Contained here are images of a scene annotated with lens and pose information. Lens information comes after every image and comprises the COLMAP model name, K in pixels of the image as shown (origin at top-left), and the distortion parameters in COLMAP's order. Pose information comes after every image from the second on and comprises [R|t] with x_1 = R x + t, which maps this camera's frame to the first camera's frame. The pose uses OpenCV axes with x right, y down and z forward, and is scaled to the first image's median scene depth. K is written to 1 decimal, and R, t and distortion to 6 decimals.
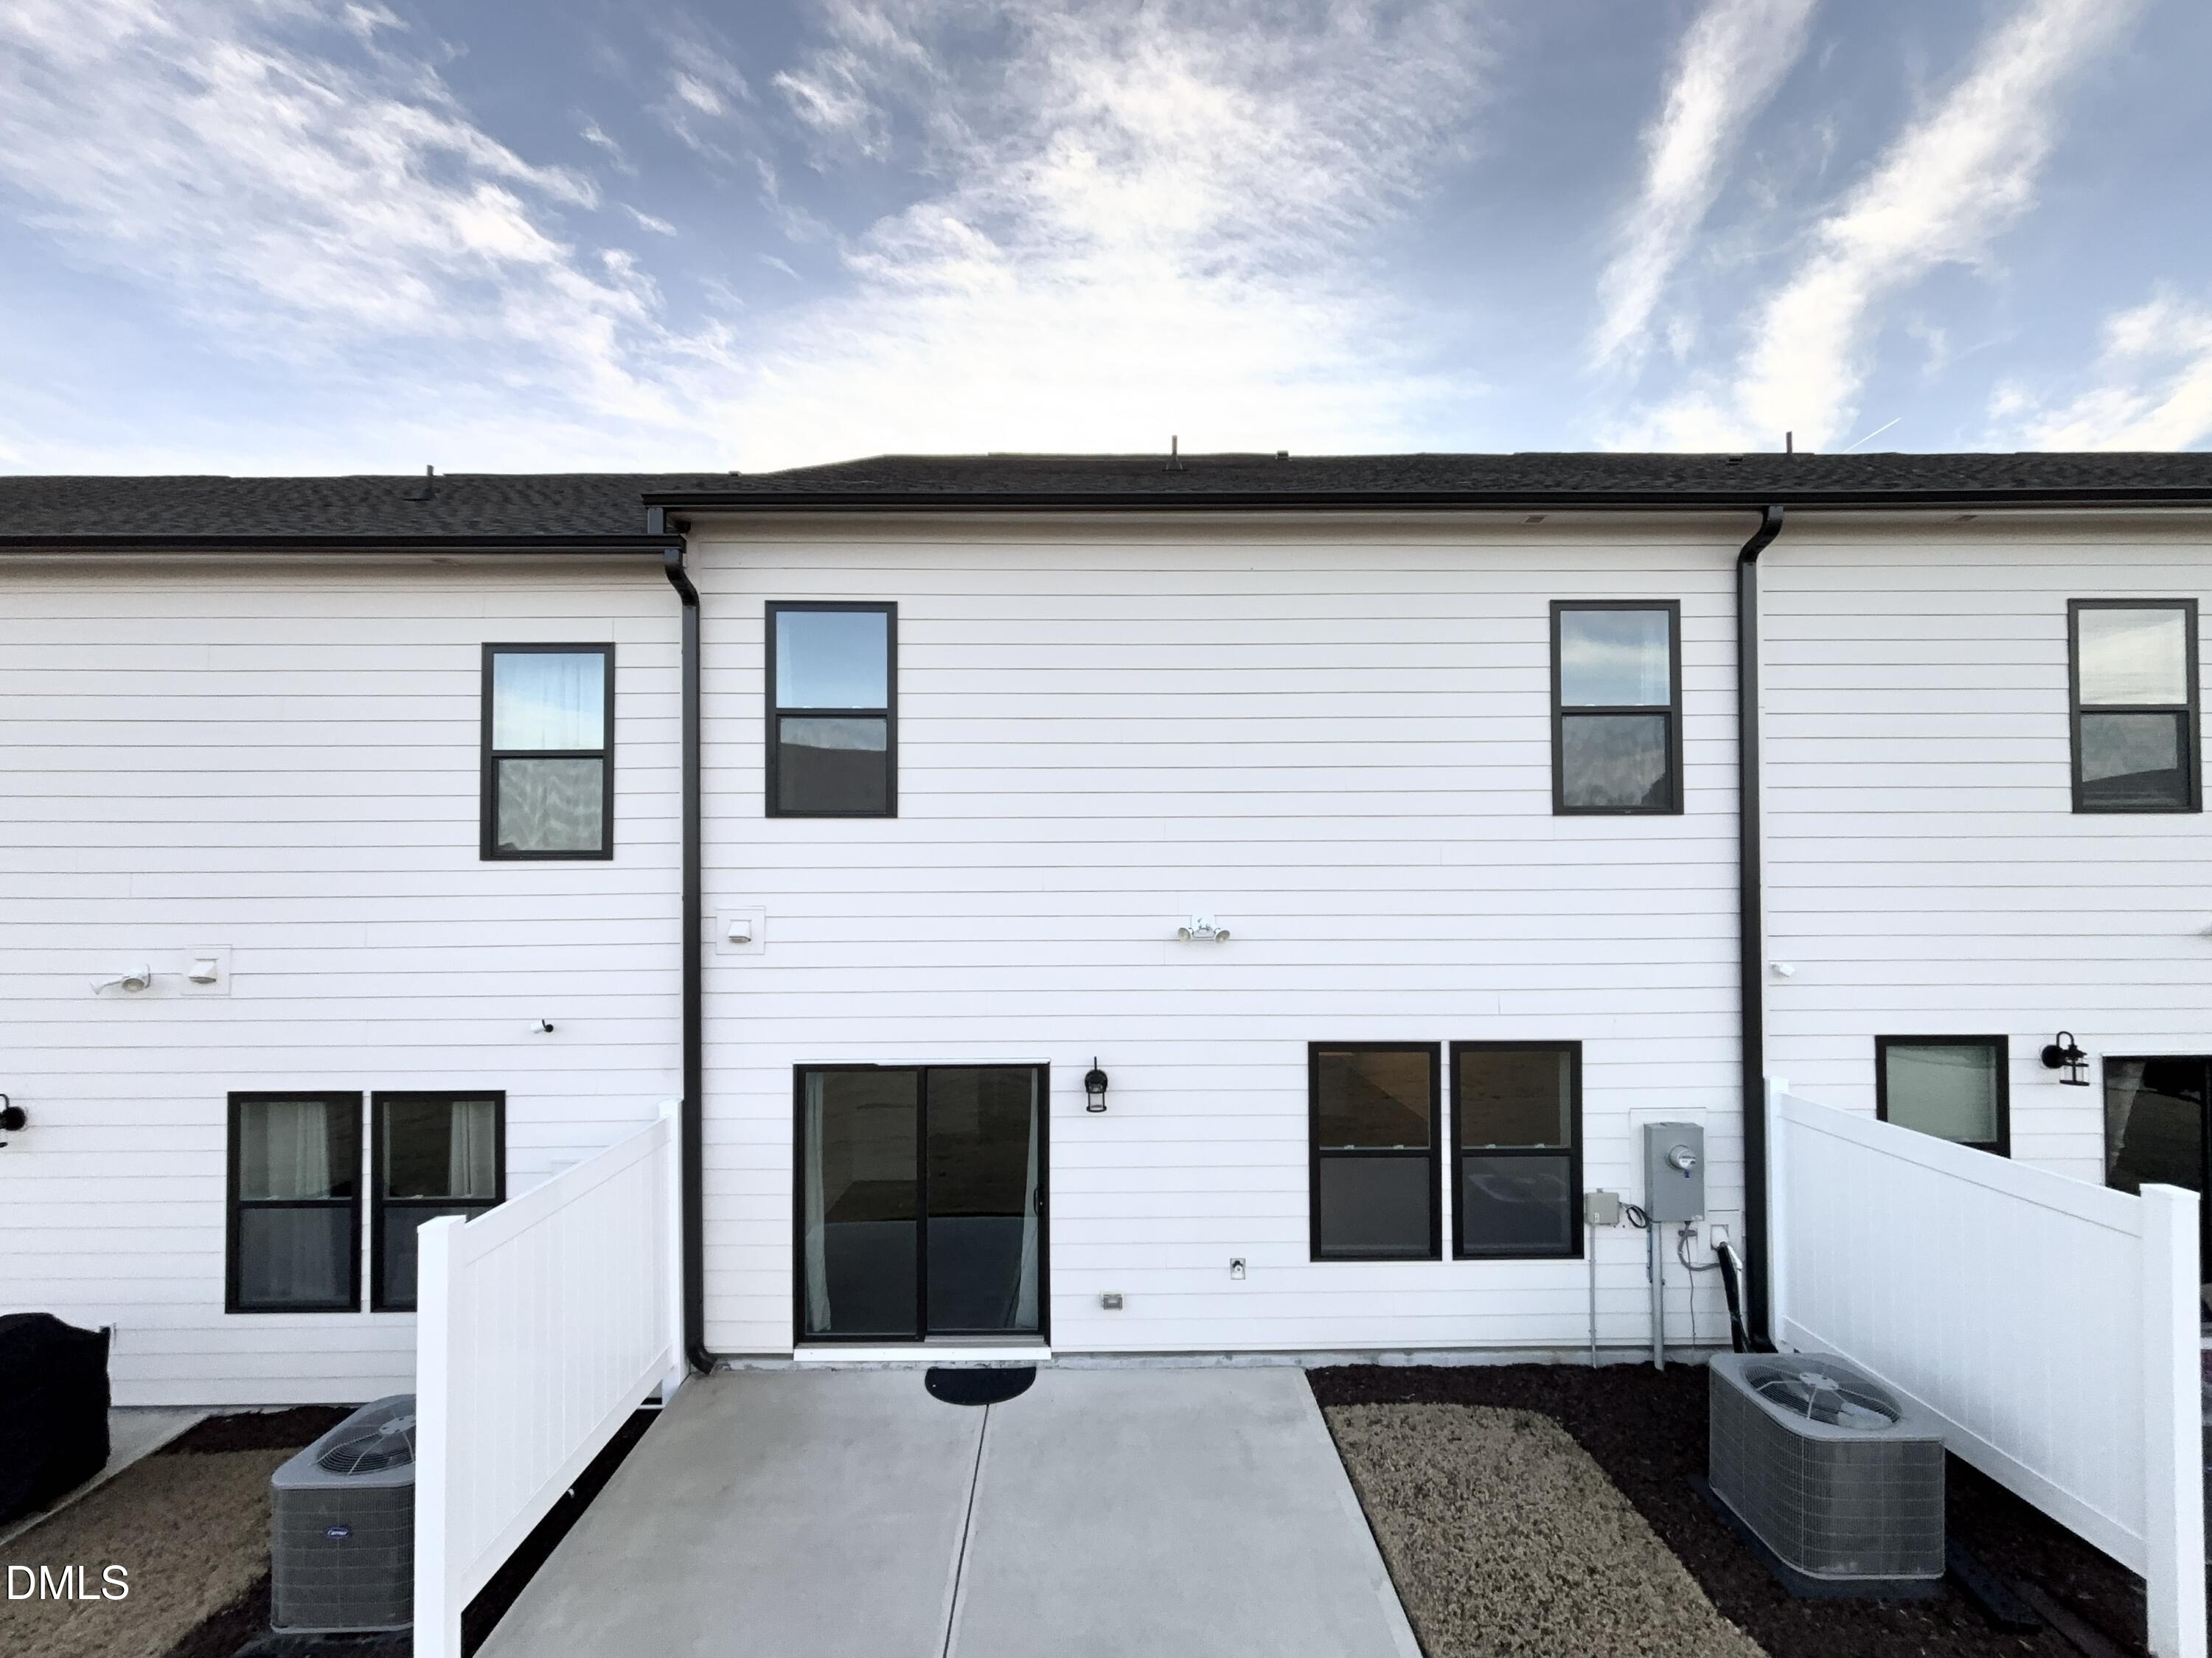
lens RADIAL K [[968.6, 0, 1106.9], [0, 968.6, 838.8], [0, 0, 1]] dist [0.001566, -0.000475]
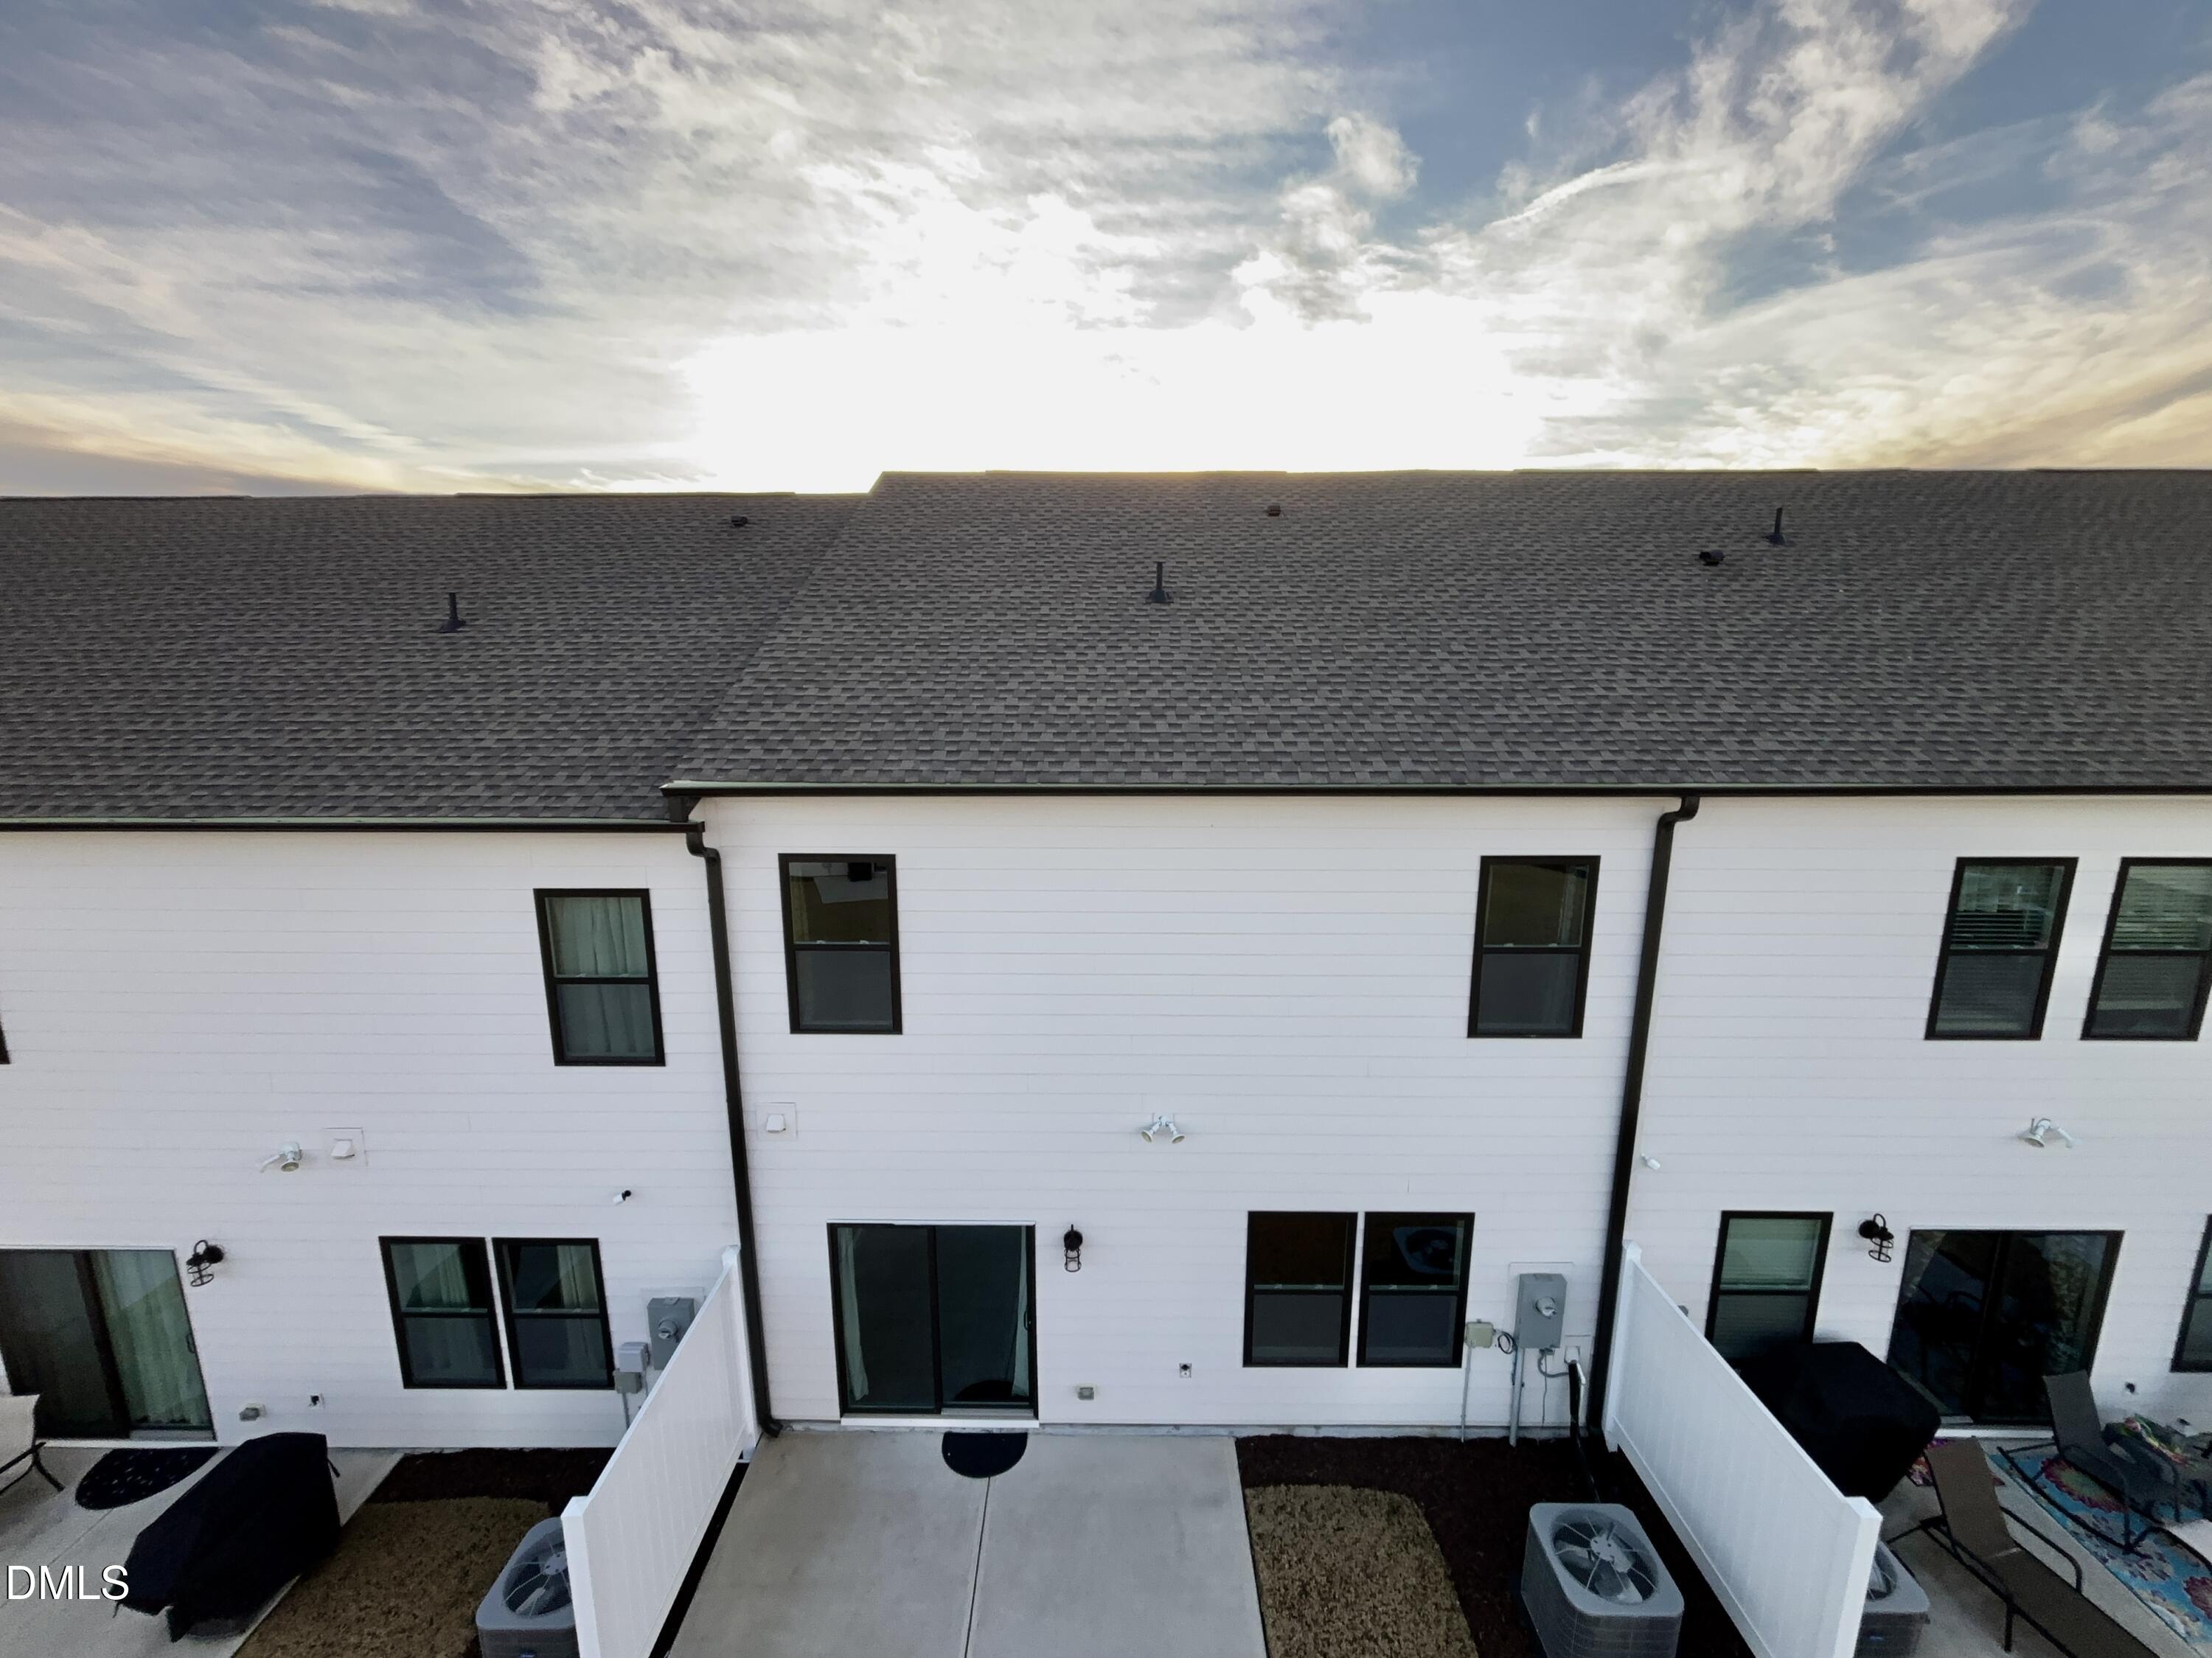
lens RADIAL K [[929.9, 0, 1106.0], [0, 929.9, 829.0], [0, 0, 1]] dist [0.000124, 0.000406]
pose [[0.999795, 0.008067, -0.018547, 0.048238], [-0.003946, 0.977192, 0.212321, -0.507673], [0.019837, -0.212204, 0.977024, -0.040684]]
